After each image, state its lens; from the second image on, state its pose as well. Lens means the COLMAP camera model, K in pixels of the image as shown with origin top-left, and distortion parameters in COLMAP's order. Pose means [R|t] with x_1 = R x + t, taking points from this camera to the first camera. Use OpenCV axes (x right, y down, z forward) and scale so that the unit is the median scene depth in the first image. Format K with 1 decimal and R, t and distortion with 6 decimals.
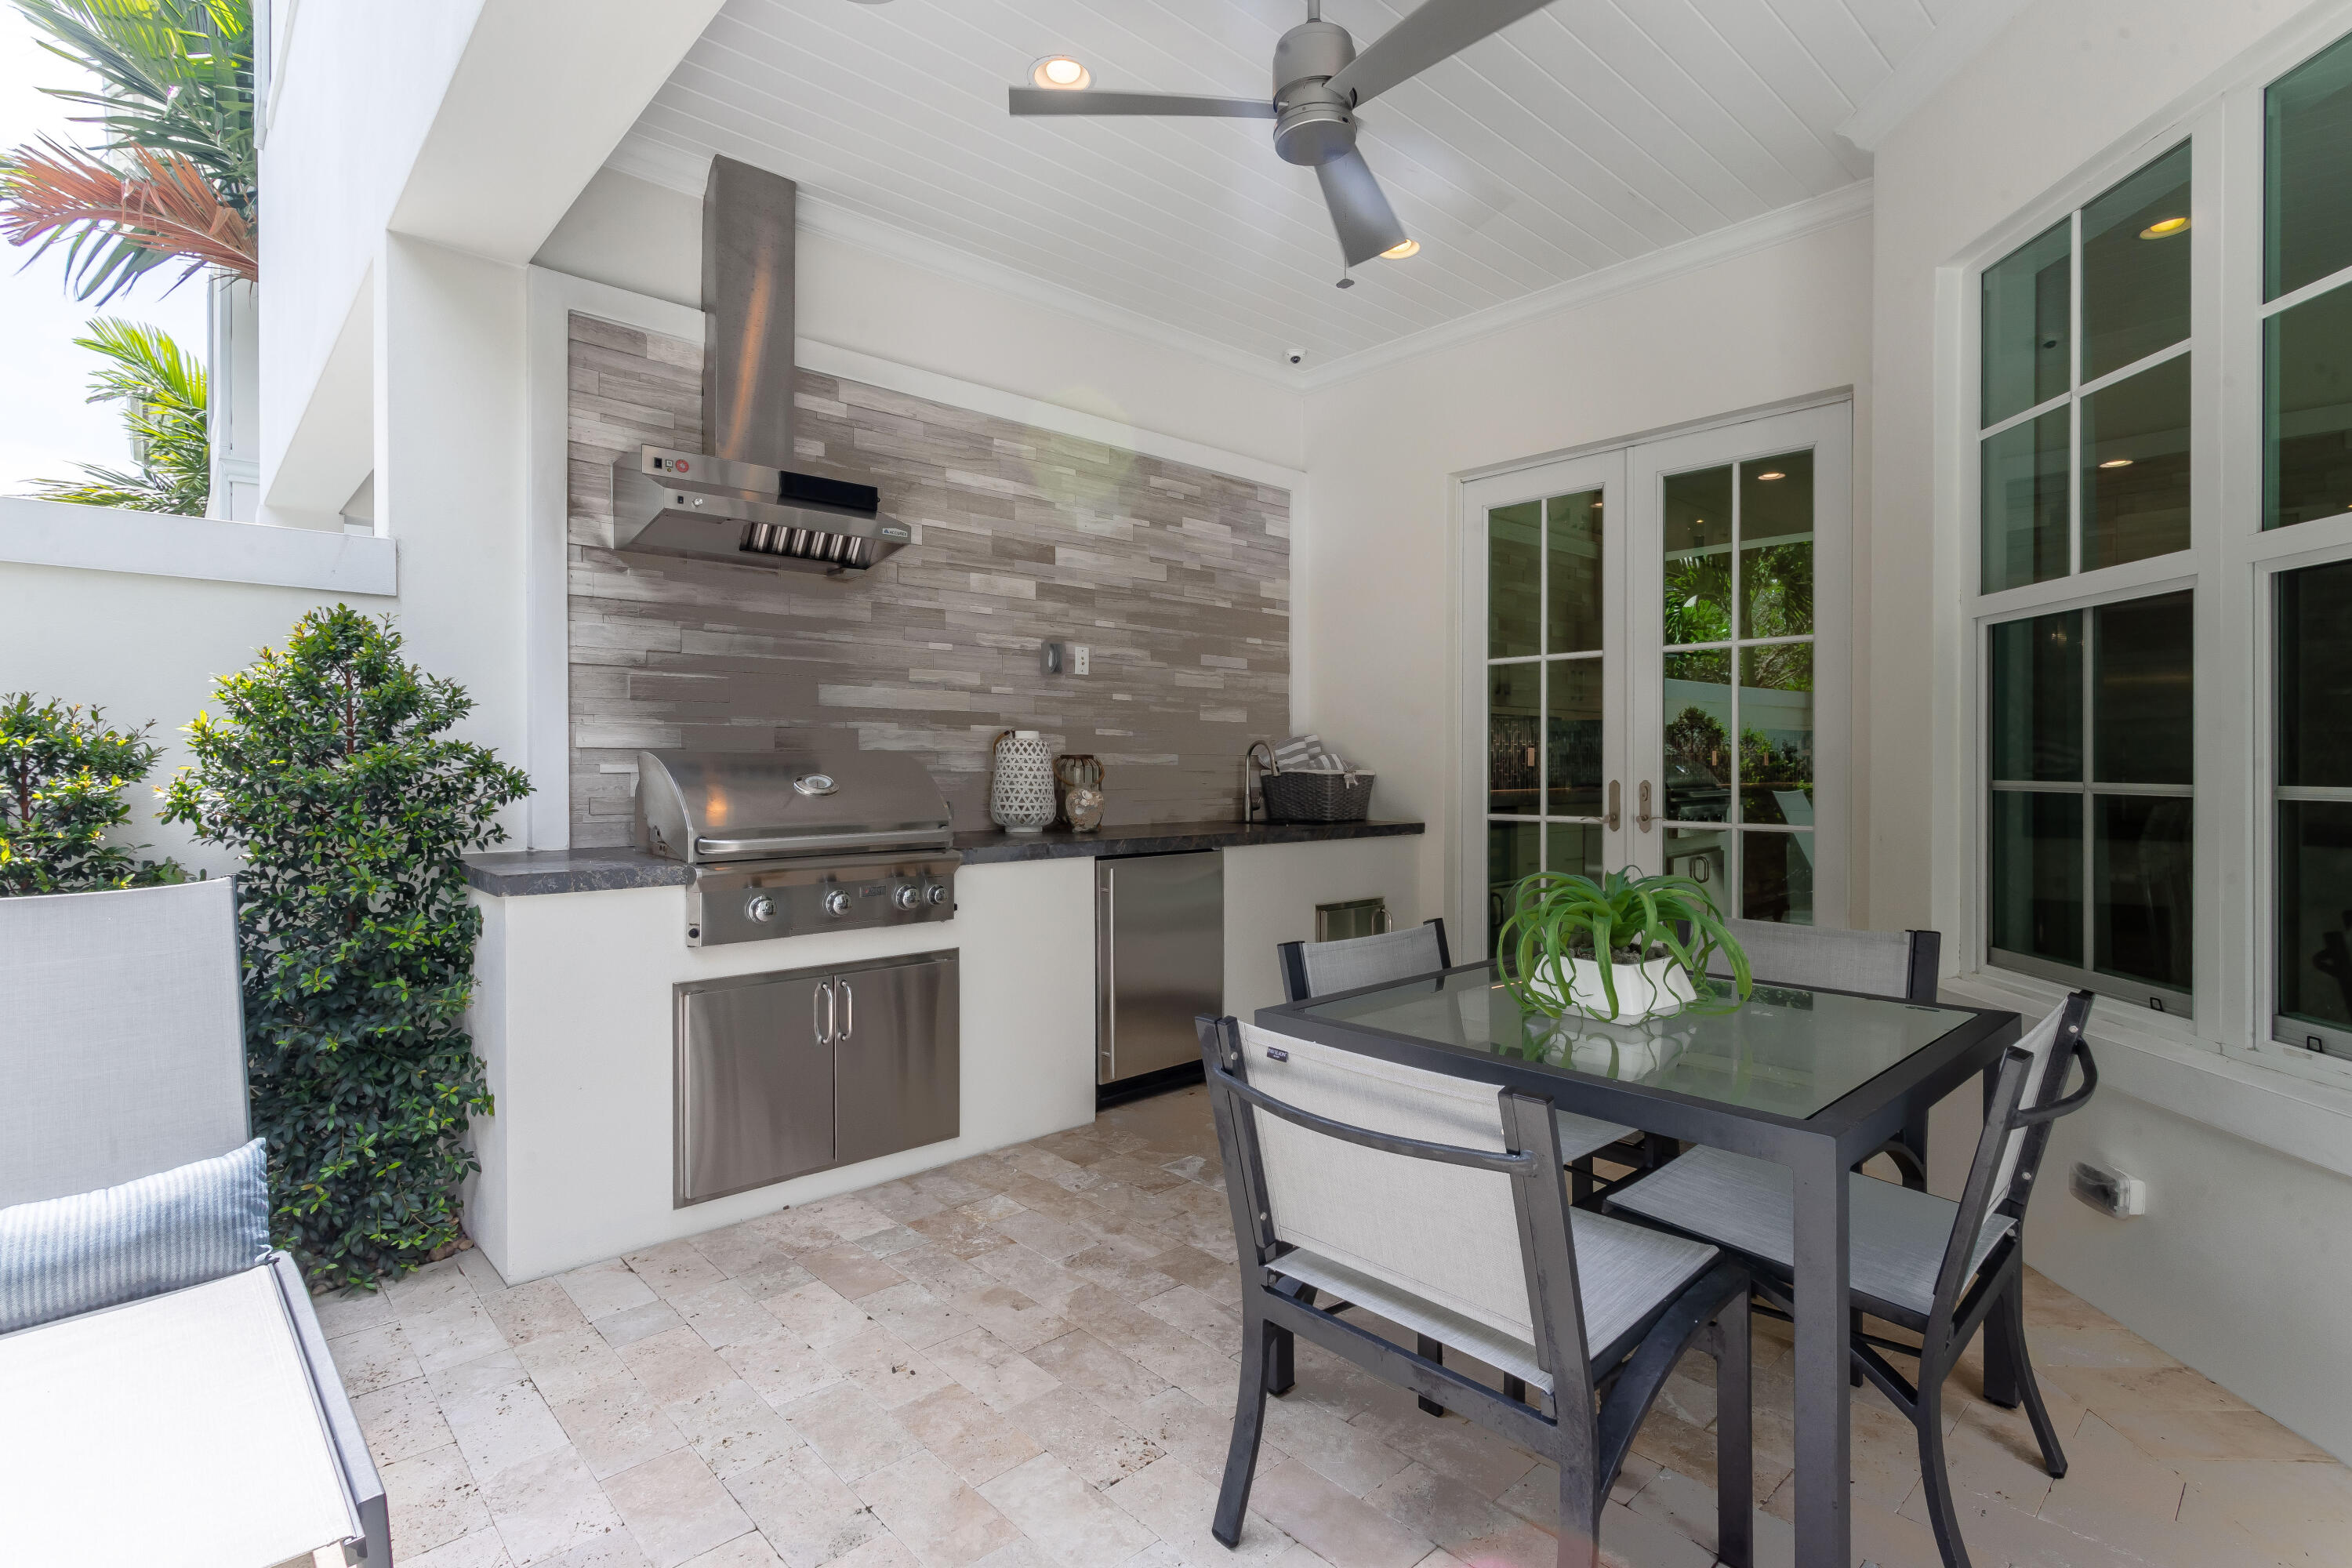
lens RADIAL K [[1122.9, 0, 1178.9], [0, 1122.9, 765.7], [0, 0, 1]] dist [0.000564, 0.000143]
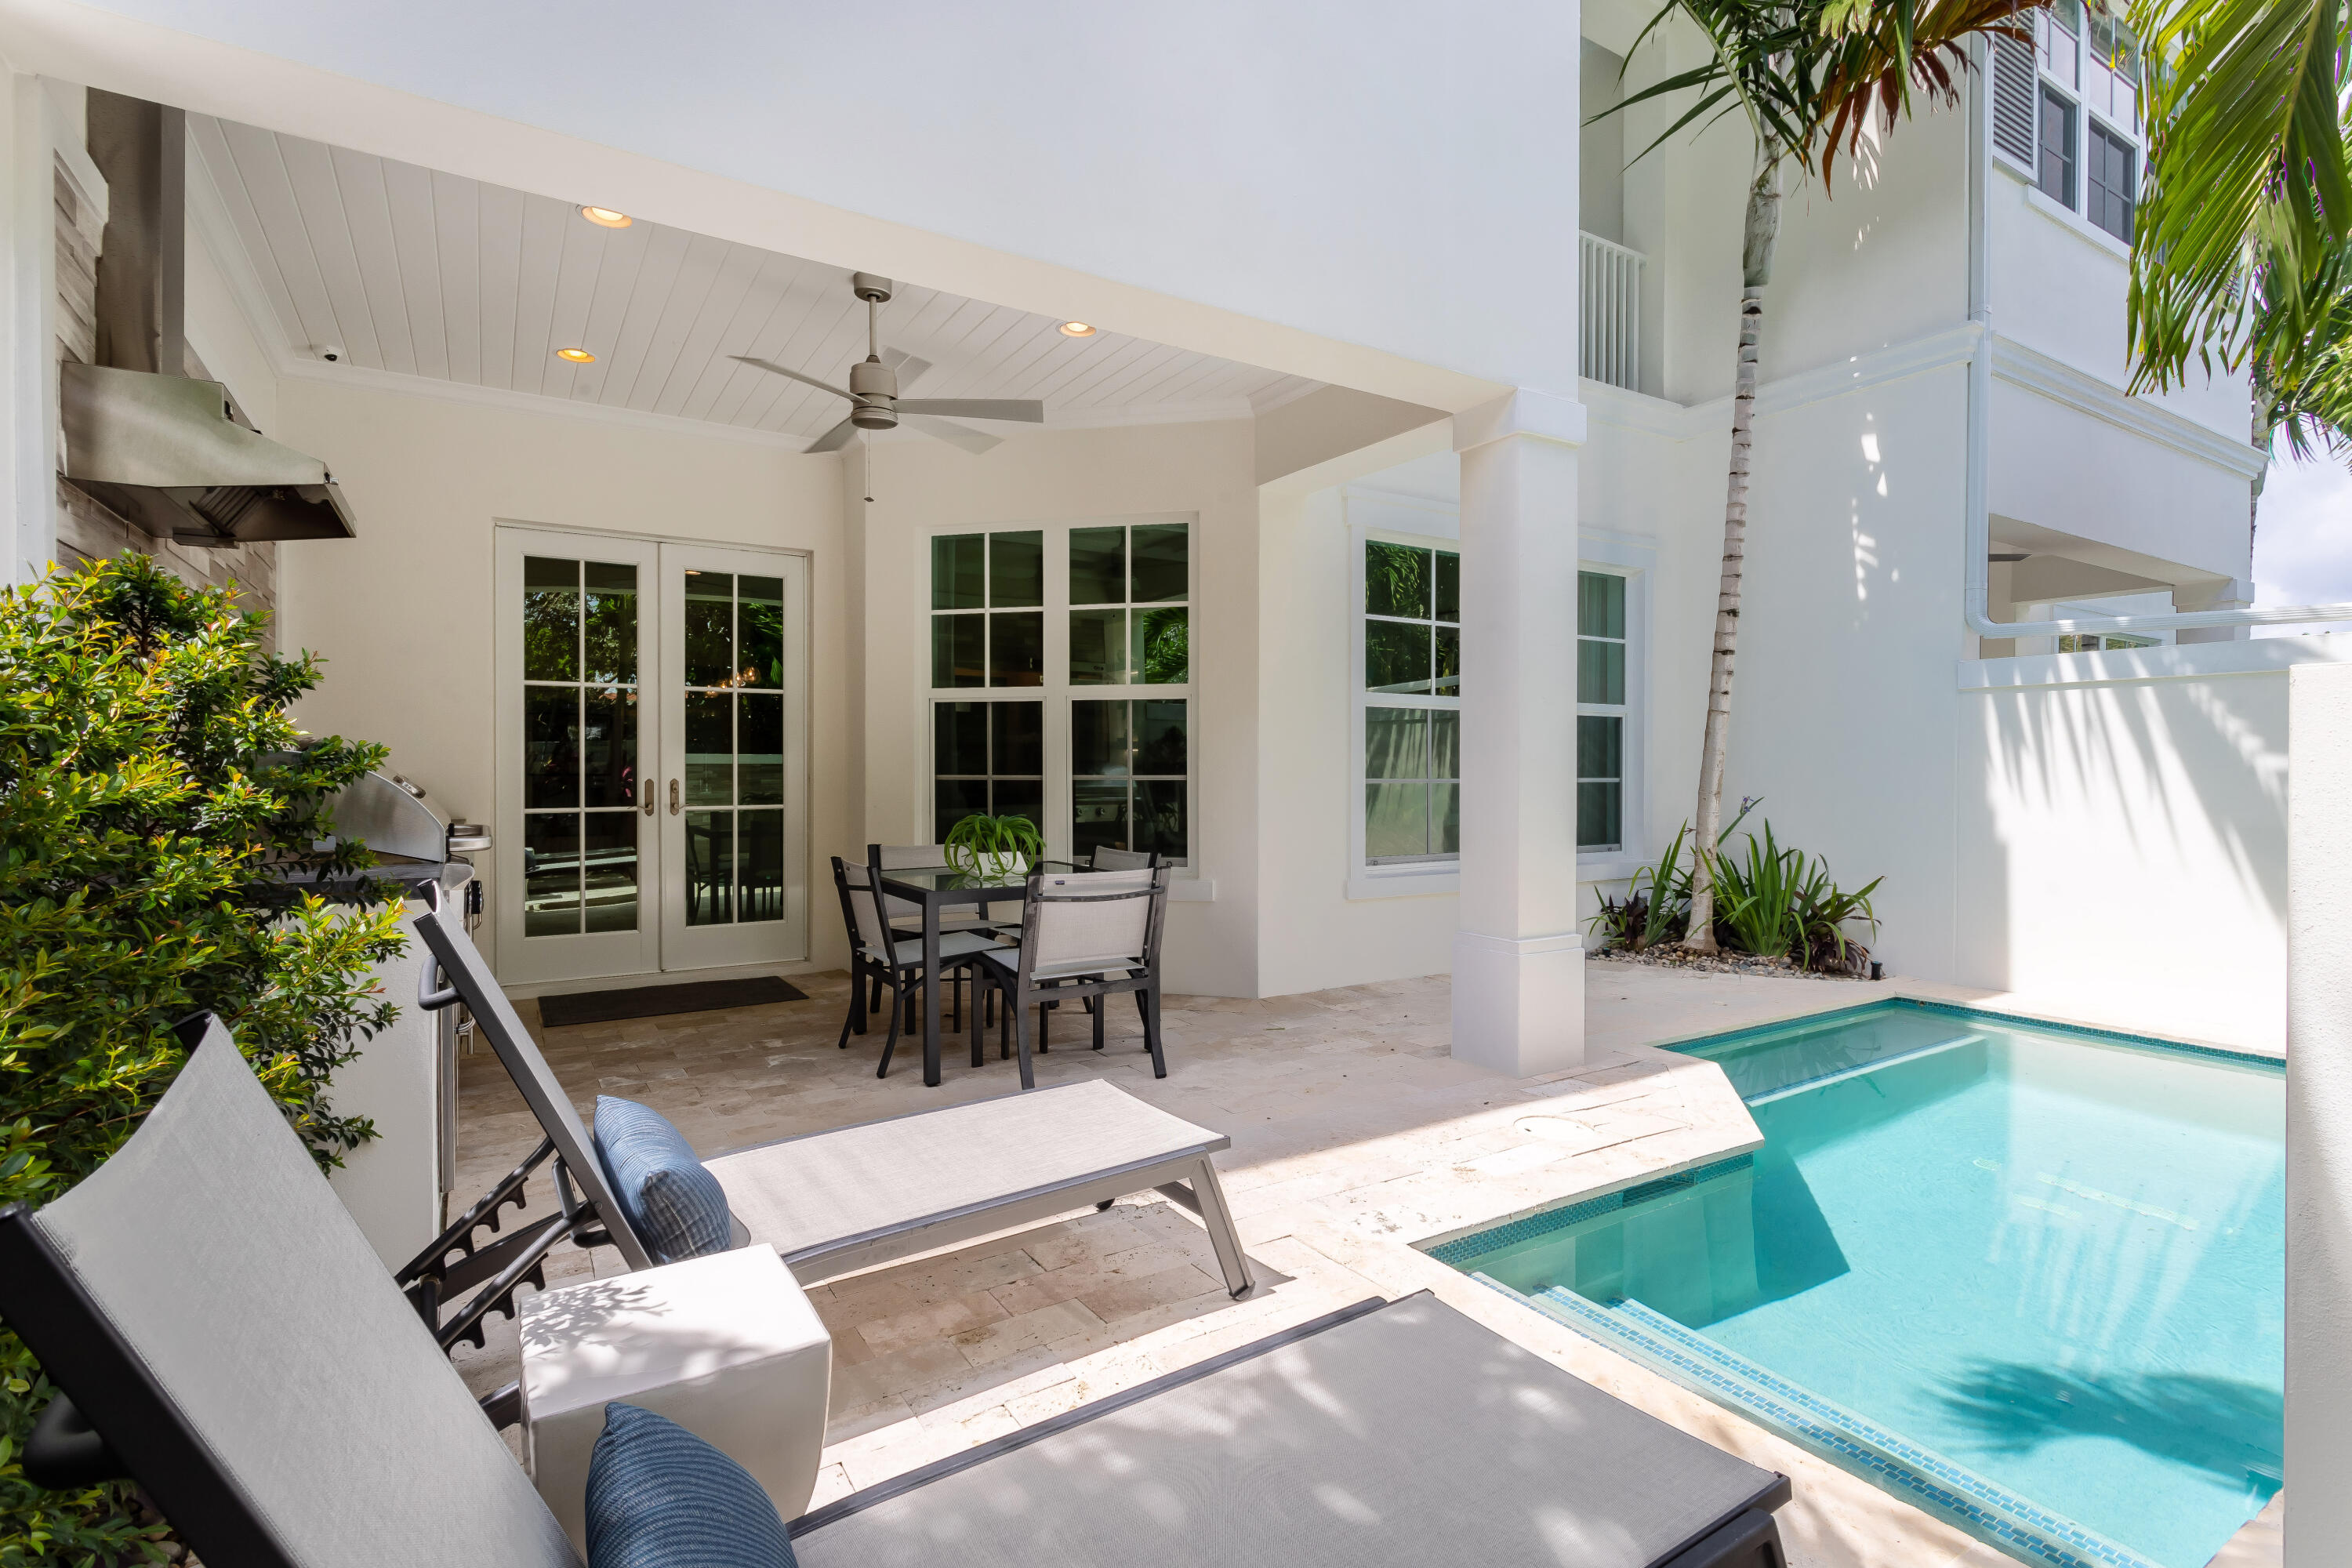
lens RADIAL K [[1122.9, 0, 1178.9], [0, 1122.9, 765.7], [0, 0, 1]] dist [0.000564, 0.000143]
pose [[0.167425, 0.003999, 0.985877, -1.419370], [0.002710, 0.999986, -0.004517, 0.006564], [-0.985881, 0.003428, 0.167412, 0.194701]]
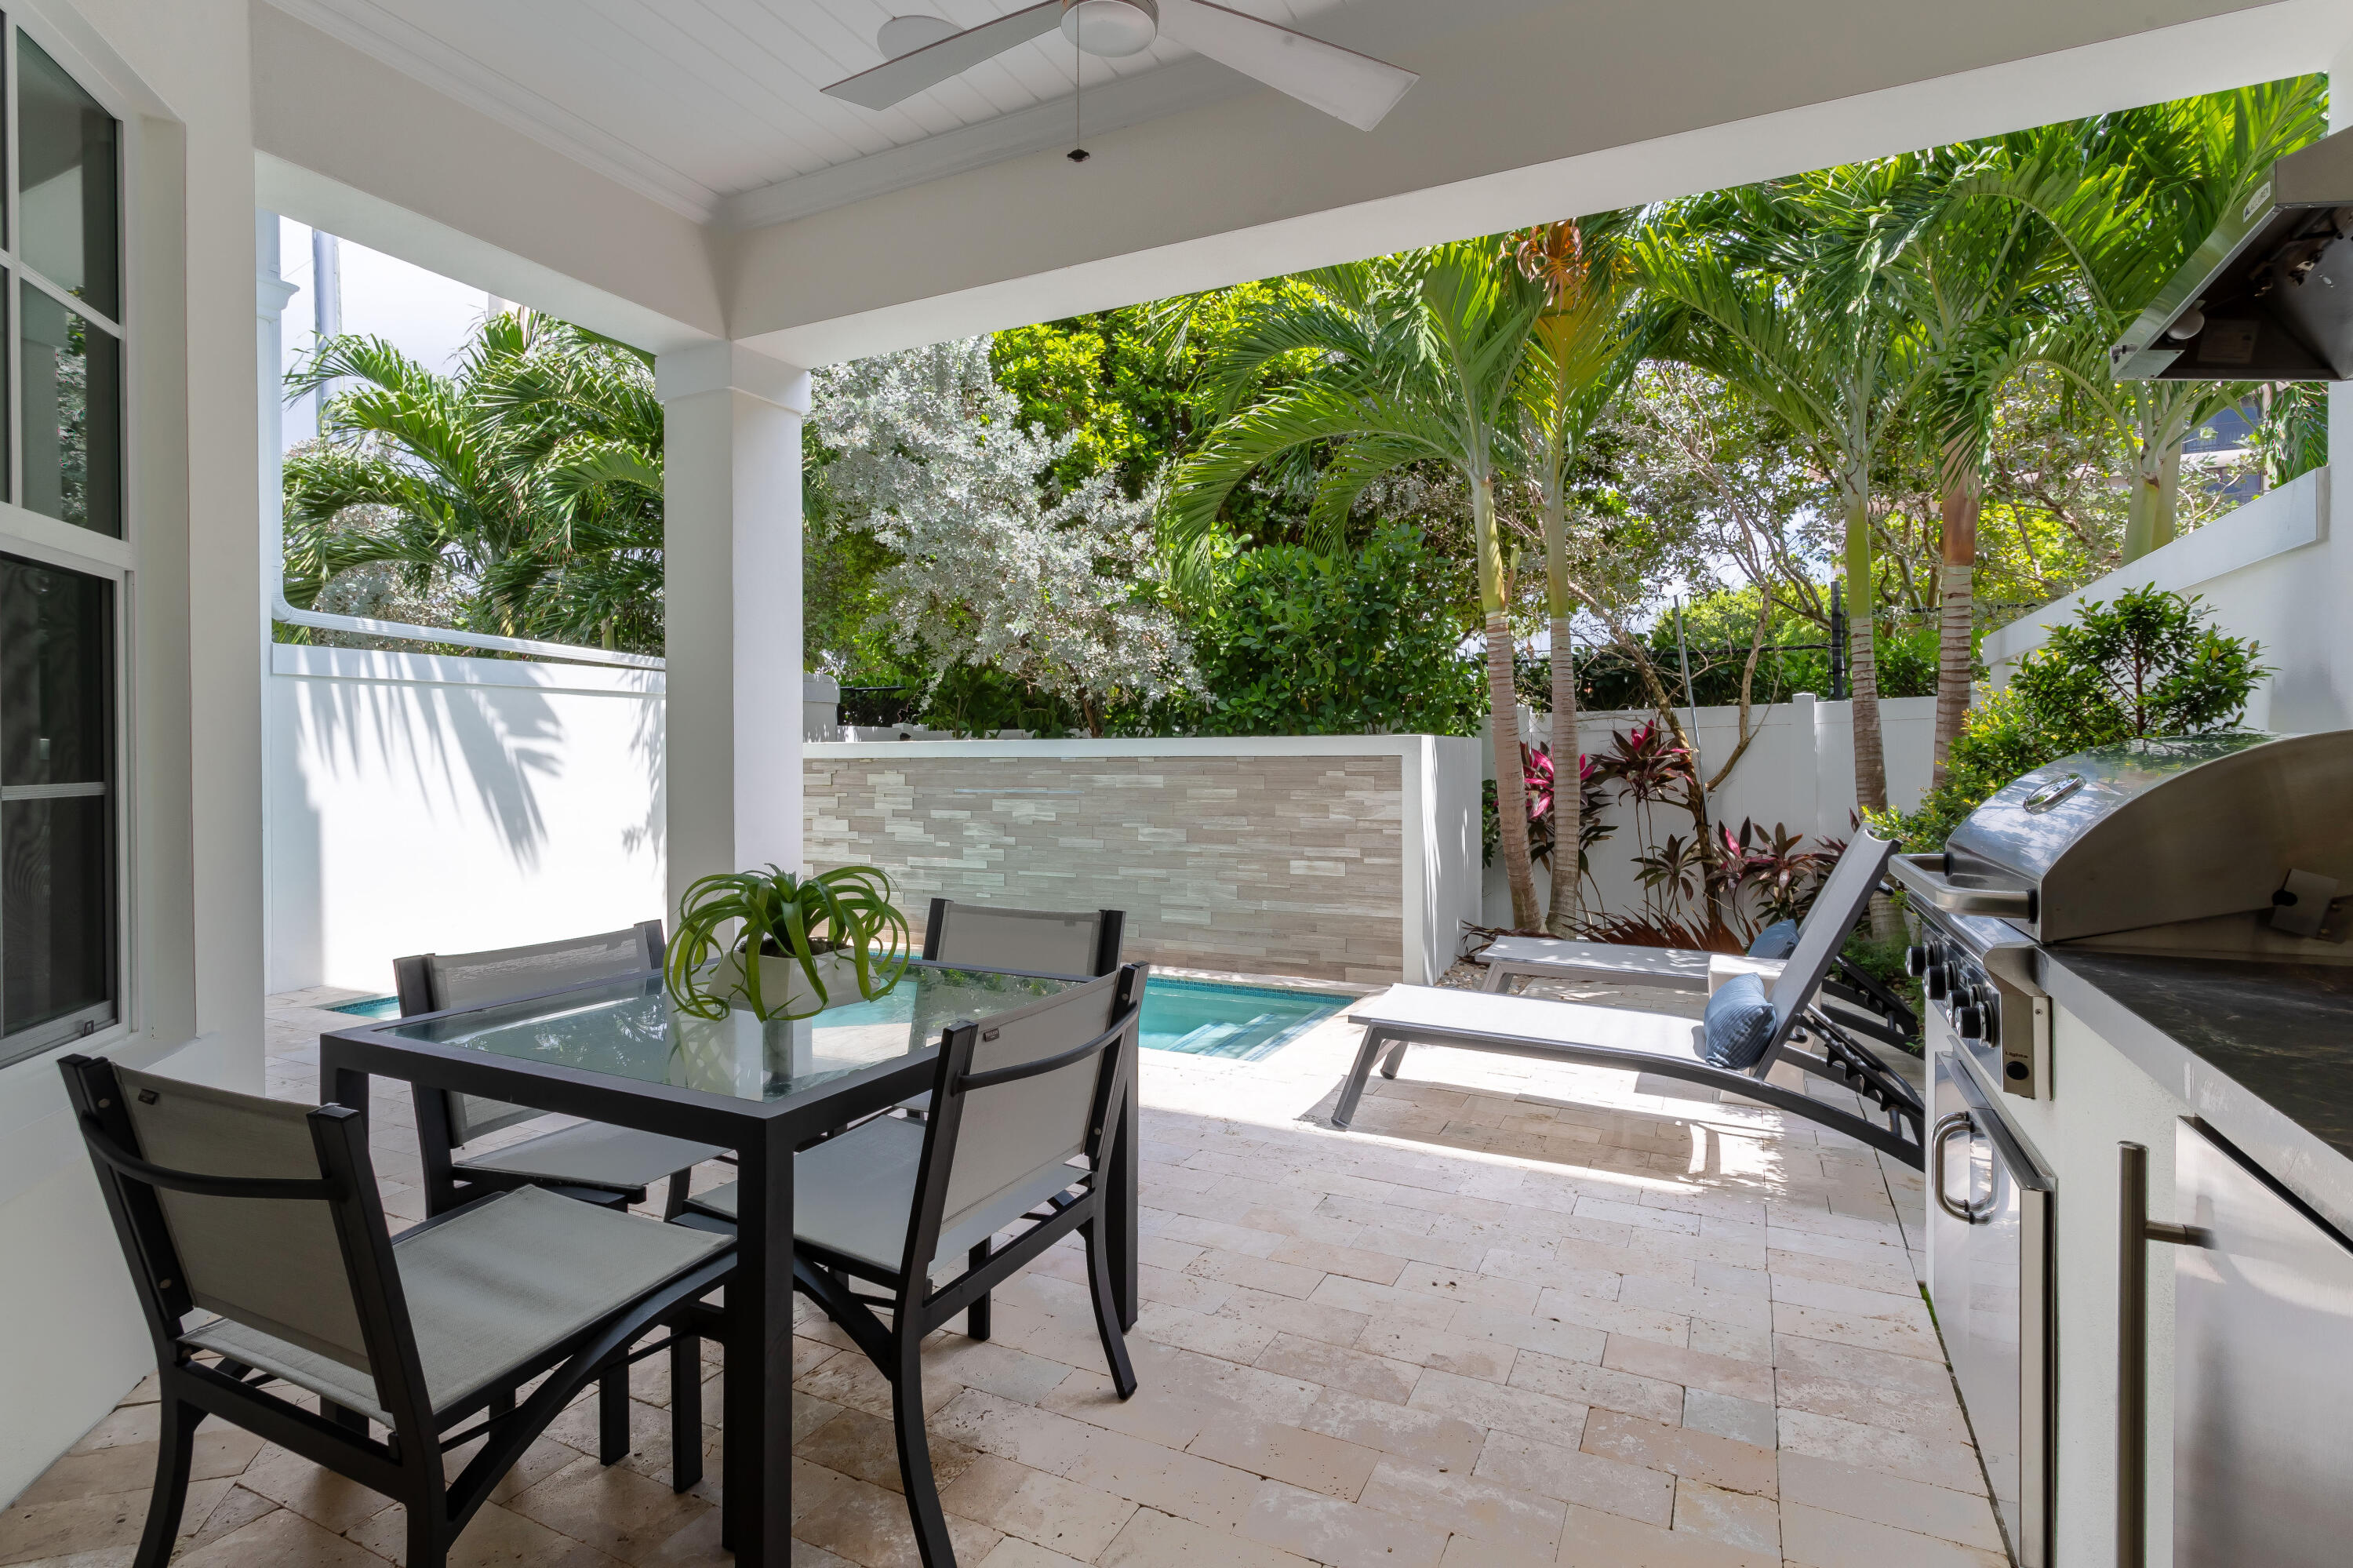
lens RADIAL K [[1123.4, 0, 1179.4], [0, 1123.4, 765.7], [0, 0, 1]] dist [0.000564, 0.000143]
pose [[-0.929741, 0.013009, -0.367984, 0.340681], [0.008189, 0.999859, 0.014658, -0.000640], [0.368123, 0.010615, -0.929717, 1.613893]]
